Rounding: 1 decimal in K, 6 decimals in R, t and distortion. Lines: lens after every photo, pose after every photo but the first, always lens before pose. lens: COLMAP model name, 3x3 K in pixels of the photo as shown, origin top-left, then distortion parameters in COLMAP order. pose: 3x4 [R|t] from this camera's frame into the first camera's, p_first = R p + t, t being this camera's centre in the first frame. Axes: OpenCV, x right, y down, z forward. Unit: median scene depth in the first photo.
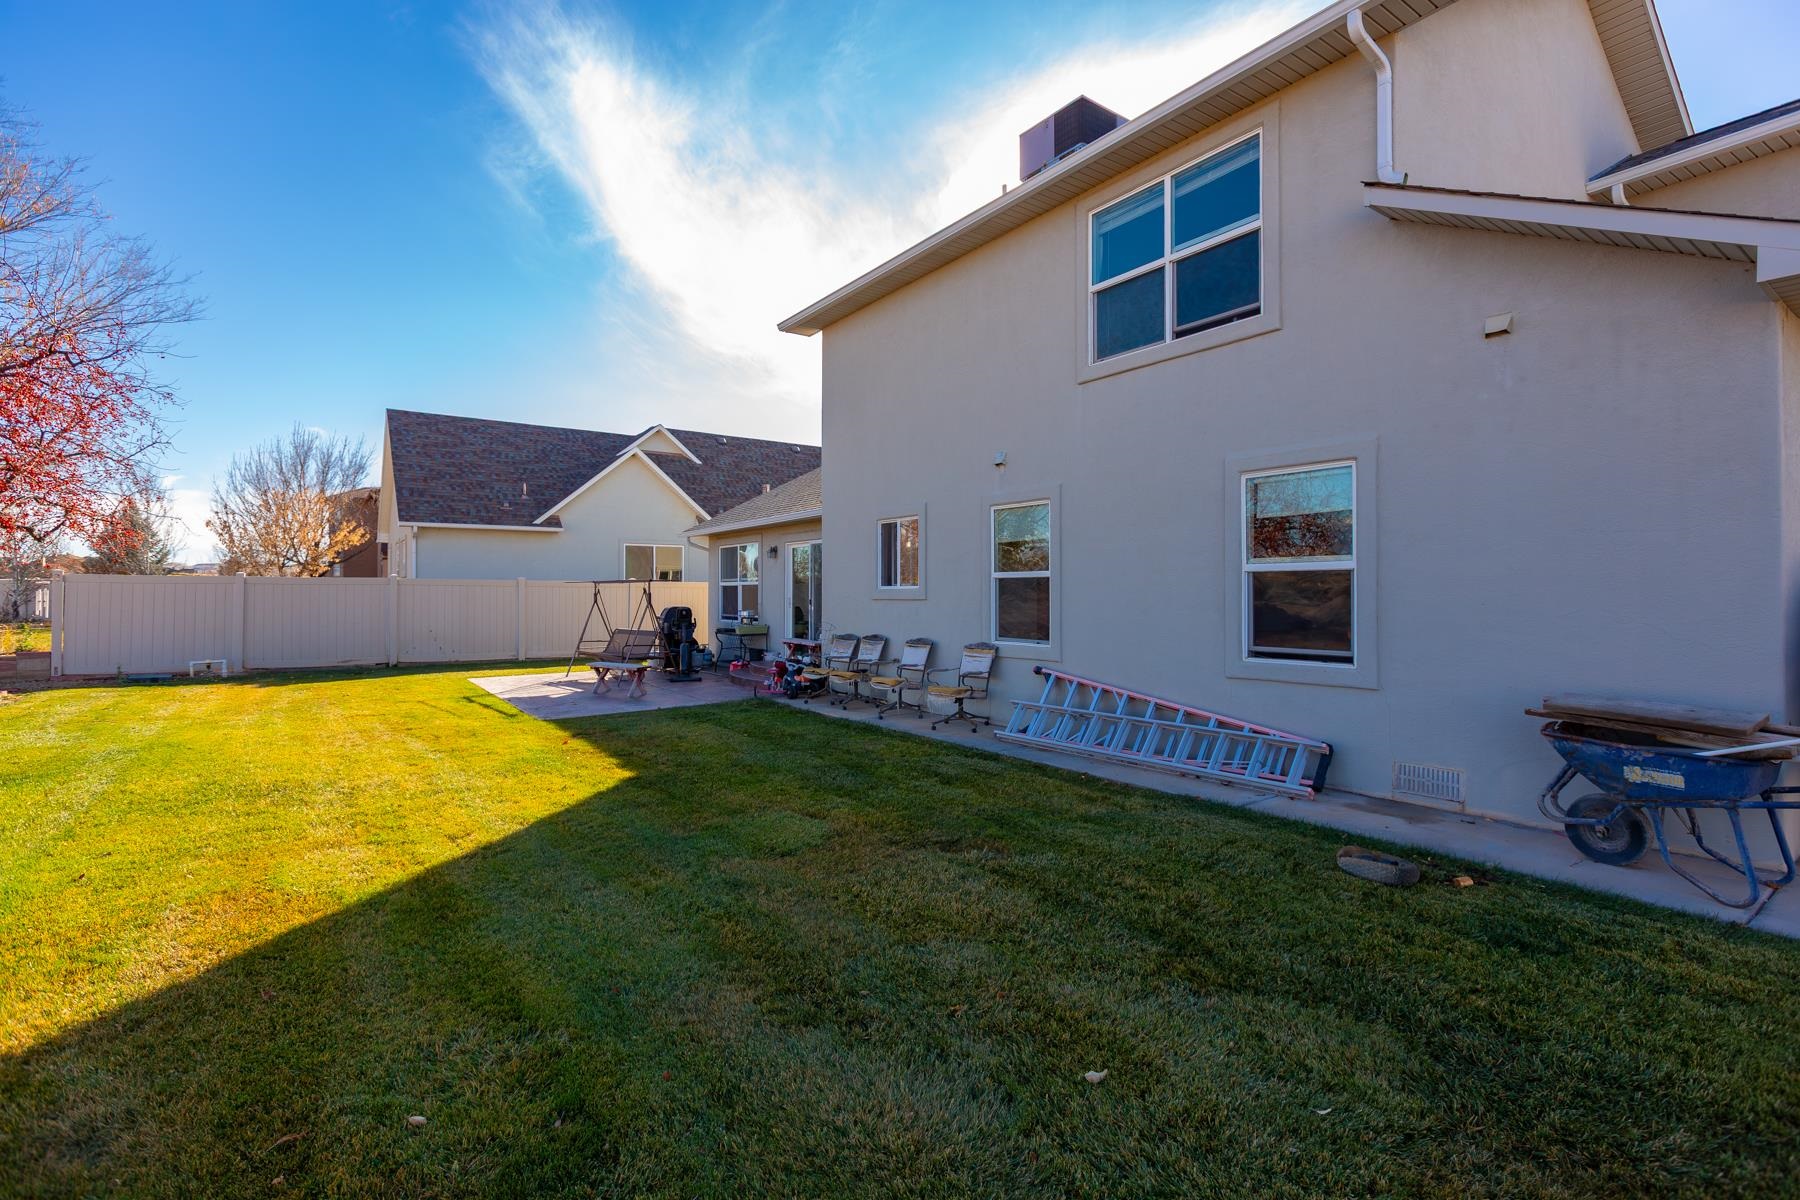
lens RADIAL K [[837.1, 0, 877.7], [0, 837.1, 580.5], [0, 0, 1]] dist [0.001681, -0.005775]
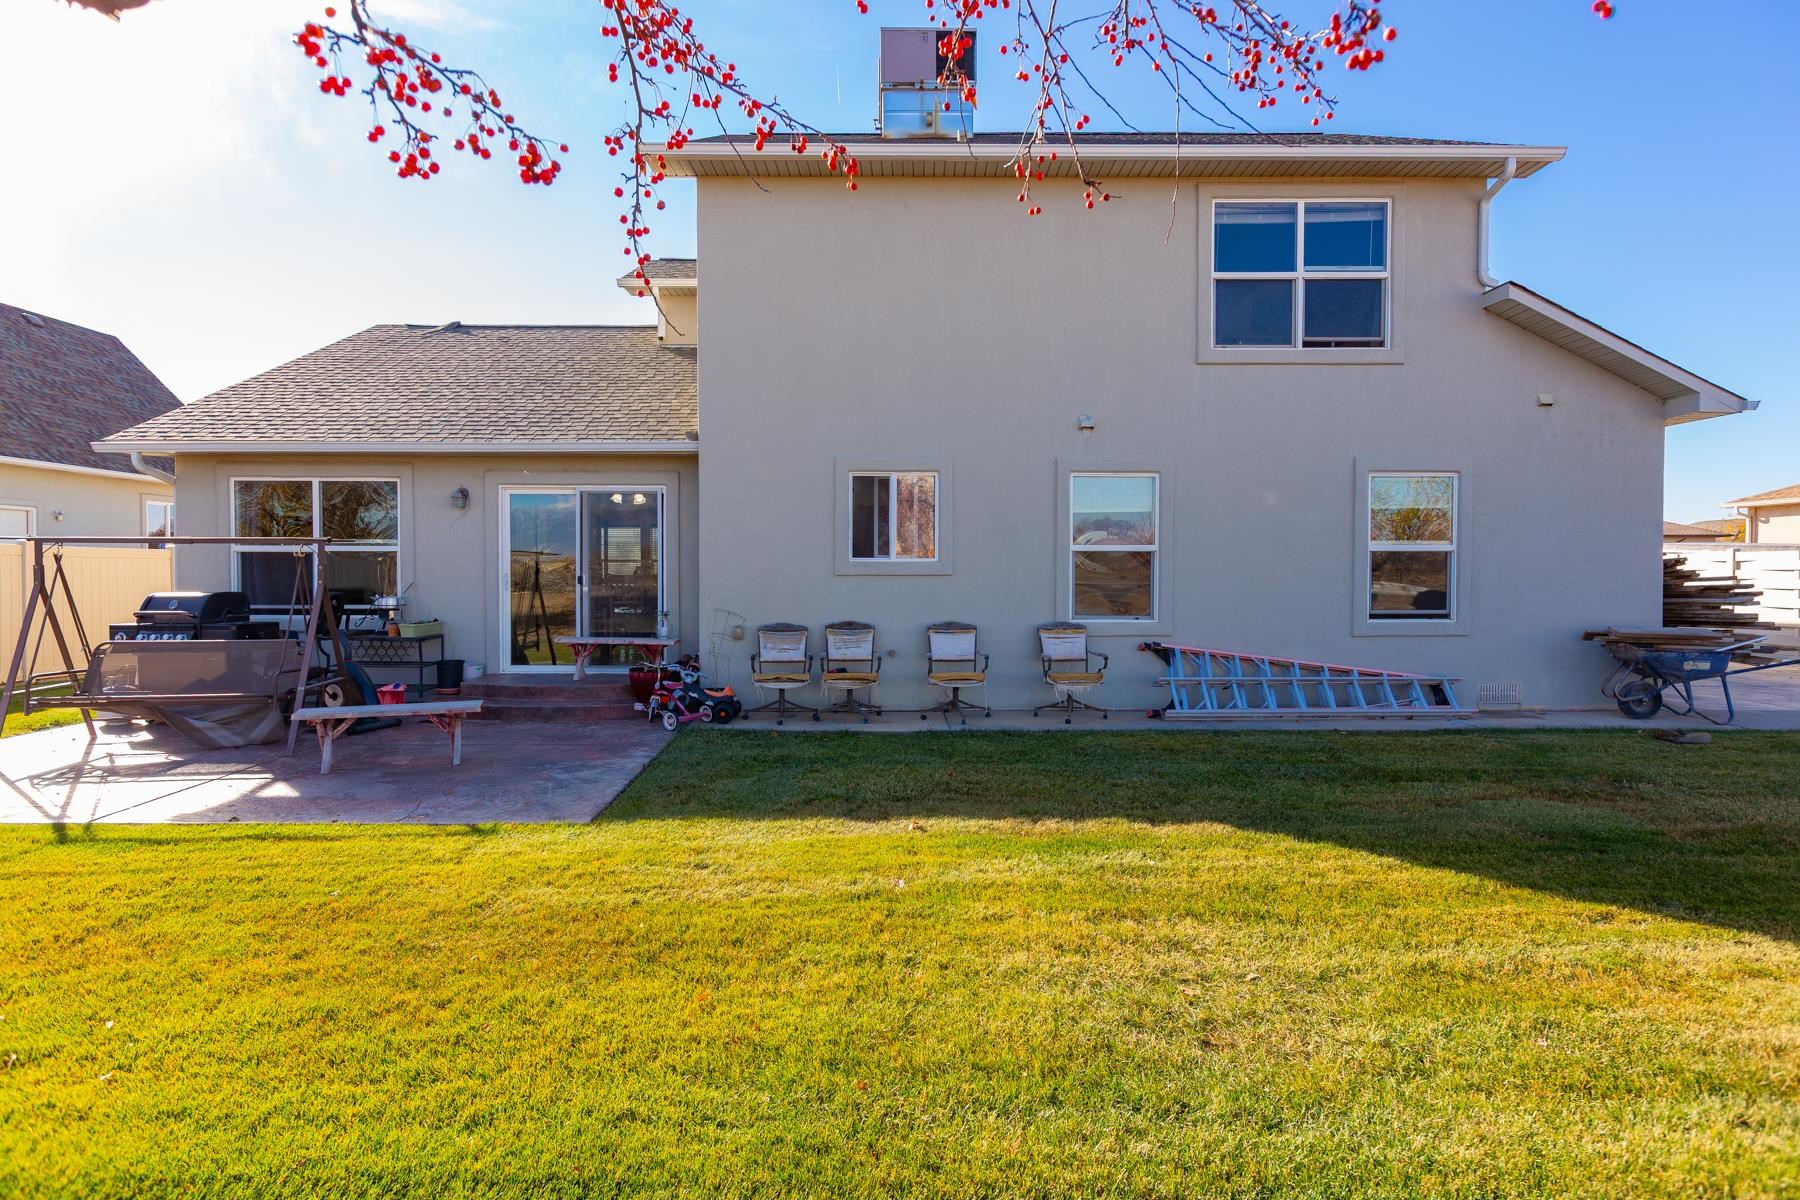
lens RADIAL K [[916.3, 0, 898.5], [0, 916.3, 586.1], [0, 0, 1]] dist [0.003250, 0.000289]
pose [[0.557609, -0.015329, 0.829962, -0.996863], [-0.014073, 0.999511, 0.027915, 0.012327], [-0.829985, -0.027246, 0.557120, 0.742470]]
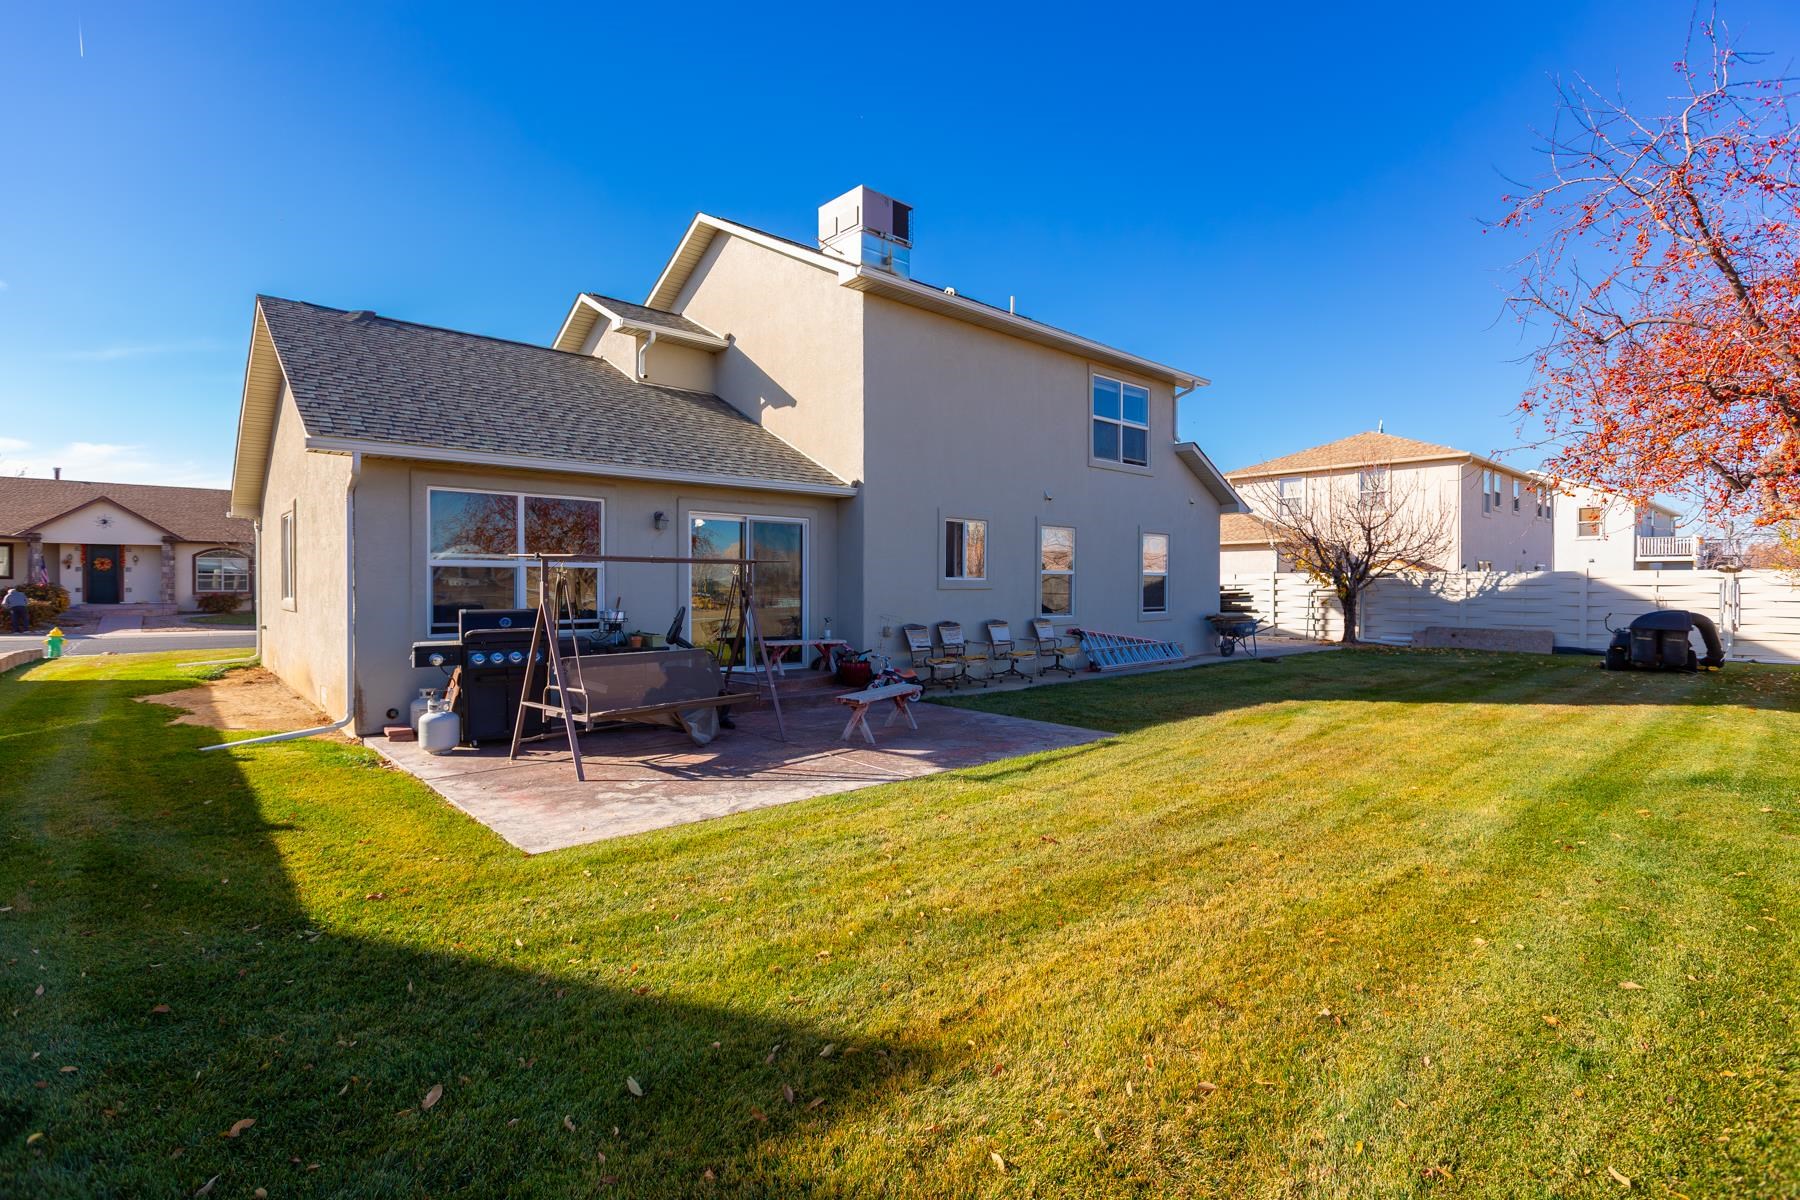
lens RADIAL K [[837.1, 0, 877.7], [0, 837.1, 580.5], [0, 0, 1]] dist [0.001681, -0.005775]
pose [[-0.116637, 0.001783, 0.993173, -1.628005], [-0.020606, 0.999779, -0.004214, 0.025977], [-0.992961, -0.020957, -0.116575, 1.821168]]
